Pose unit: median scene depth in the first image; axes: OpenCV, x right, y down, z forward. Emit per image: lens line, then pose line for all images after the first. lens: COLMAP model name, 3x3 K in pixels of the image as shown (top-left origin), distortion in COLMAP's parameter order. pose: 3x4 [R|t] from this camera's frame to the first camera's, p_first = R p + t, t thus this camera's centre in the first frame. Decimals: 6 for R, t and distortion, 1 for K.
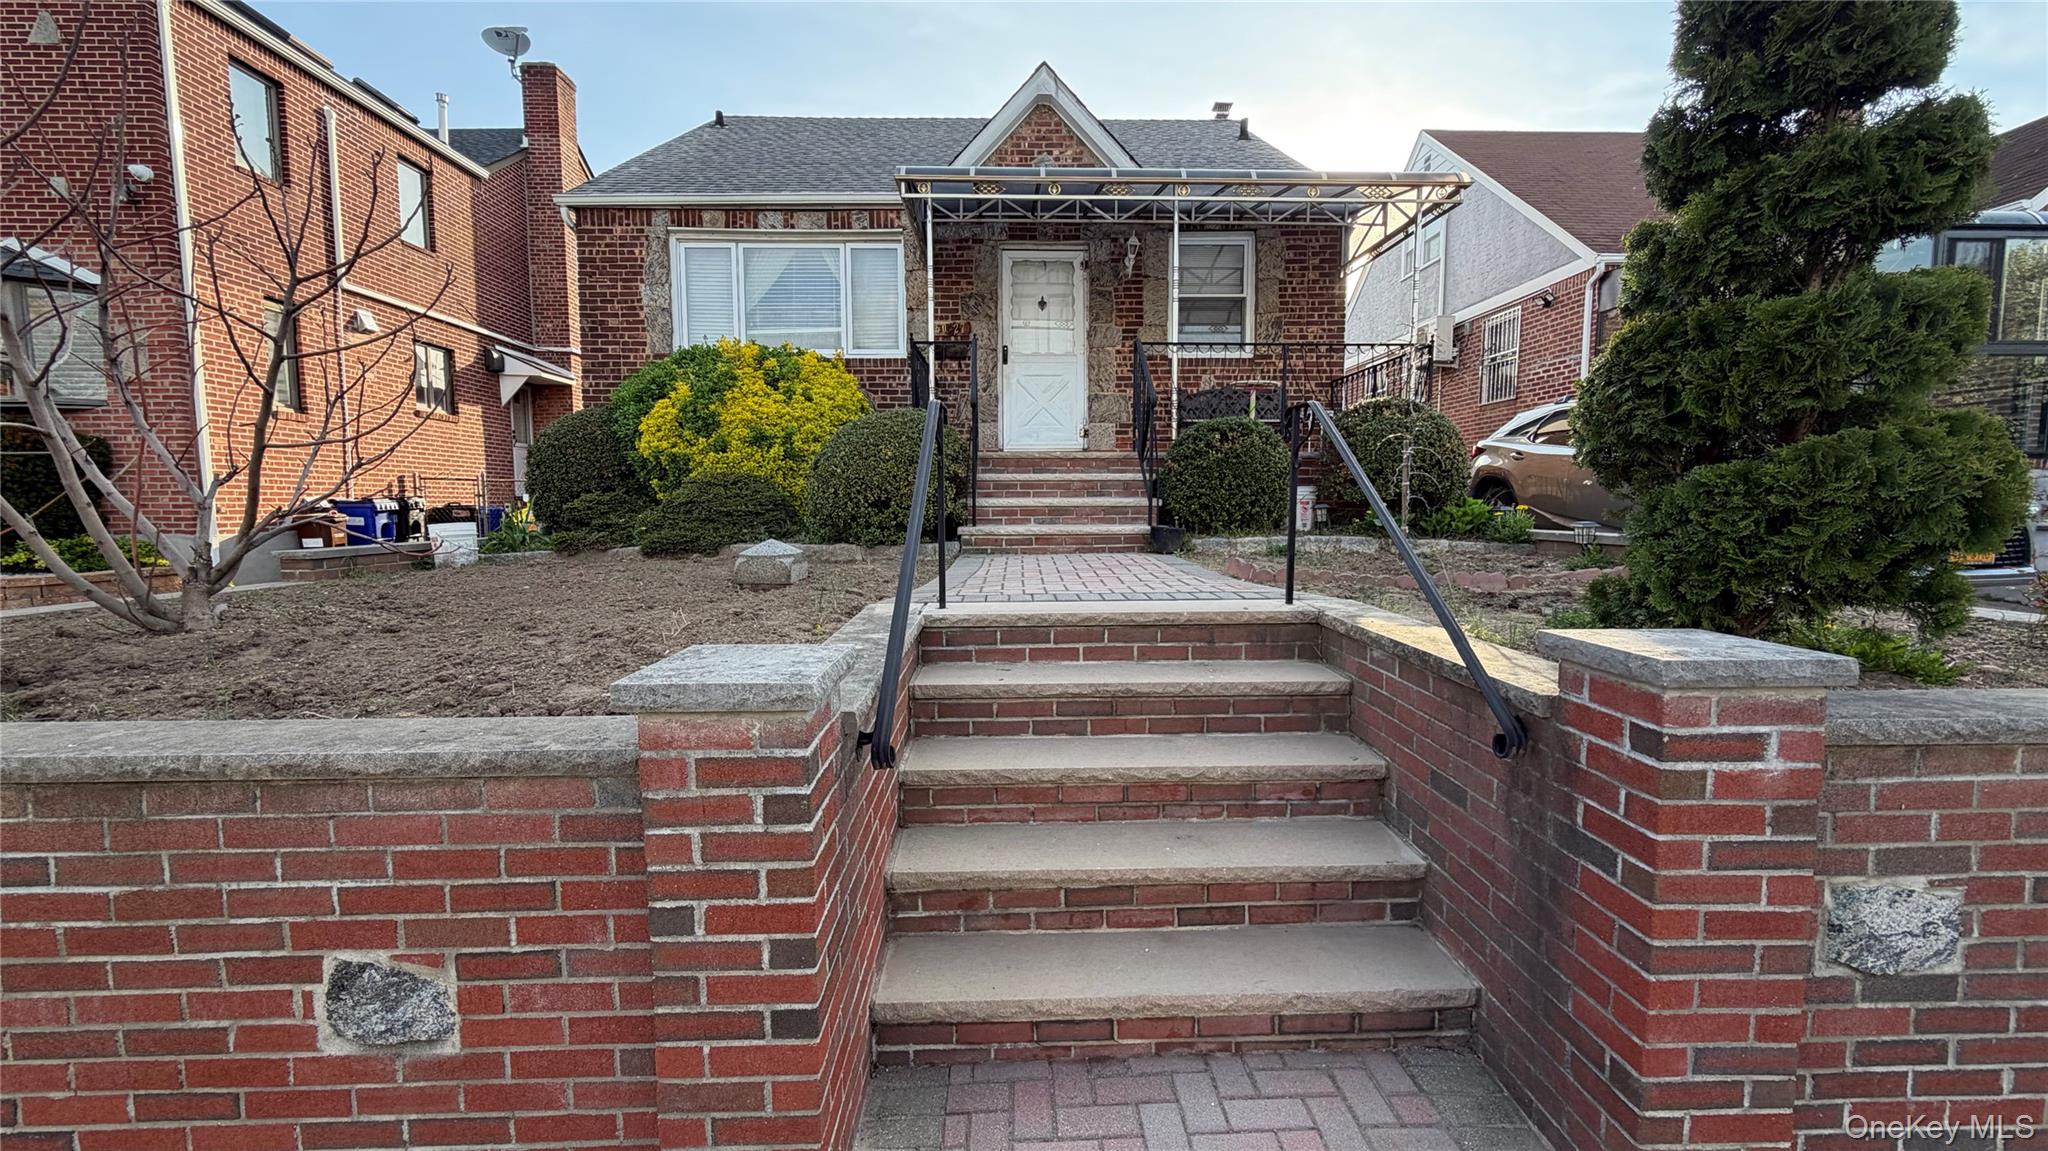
lens RADIAL K [[809.4, 0, 1024.0], [0, 809.4, 575.5], [0, 0, 1]] dist [0.001130, 0.000072]
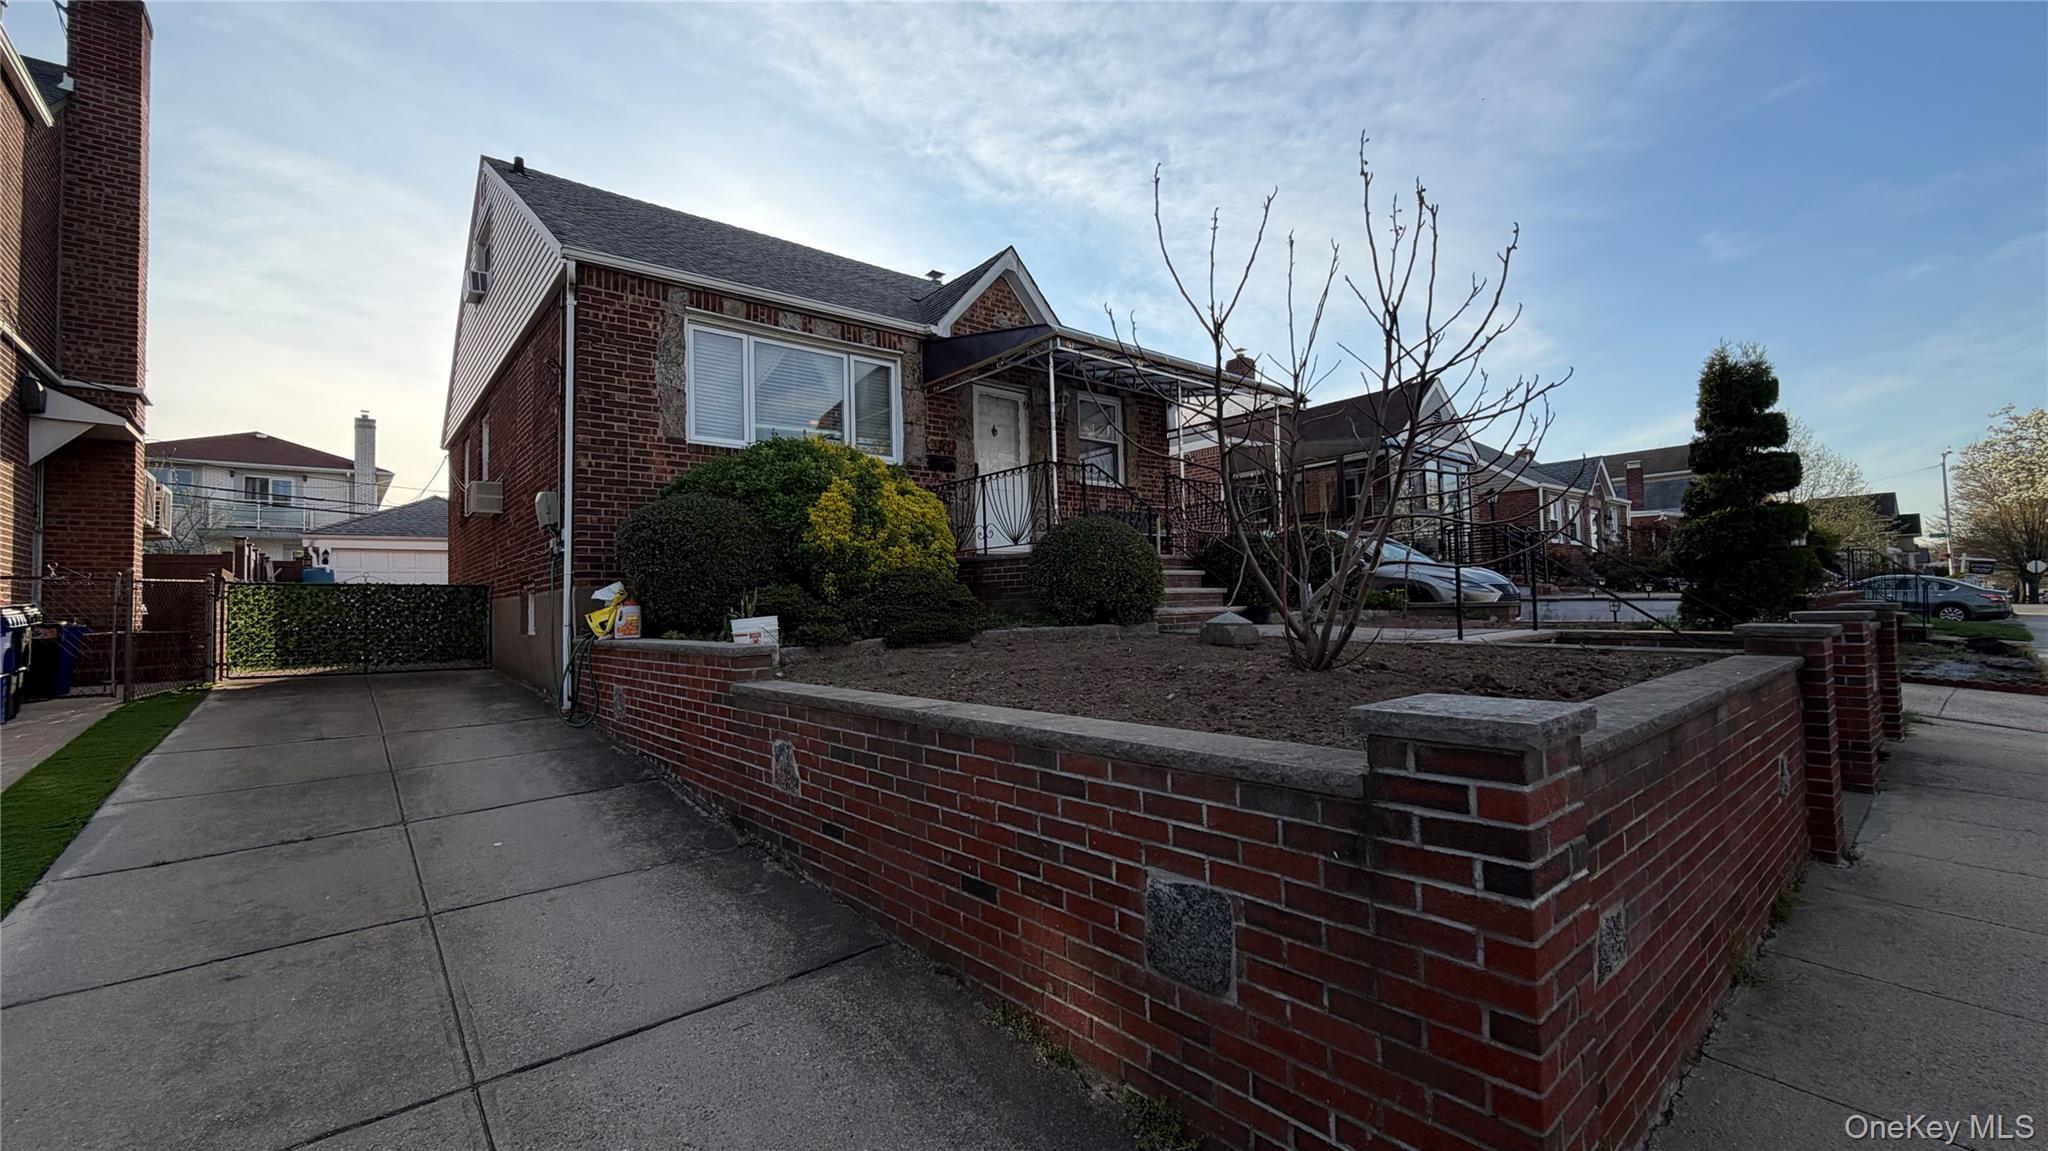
lens RADIAL K [[818.0, 0, 1024.0], [0, 818.0, 575.5], [0, 0, 1]] dist [-0.006323, 0.000004]
pose [[0.778208, 0.004564, 0.627990, -0.721160], [0.080690, 0.990958, -0.107193, 0.007079], [-0.622801, 0.134091, 0.770804, 0.077960]]
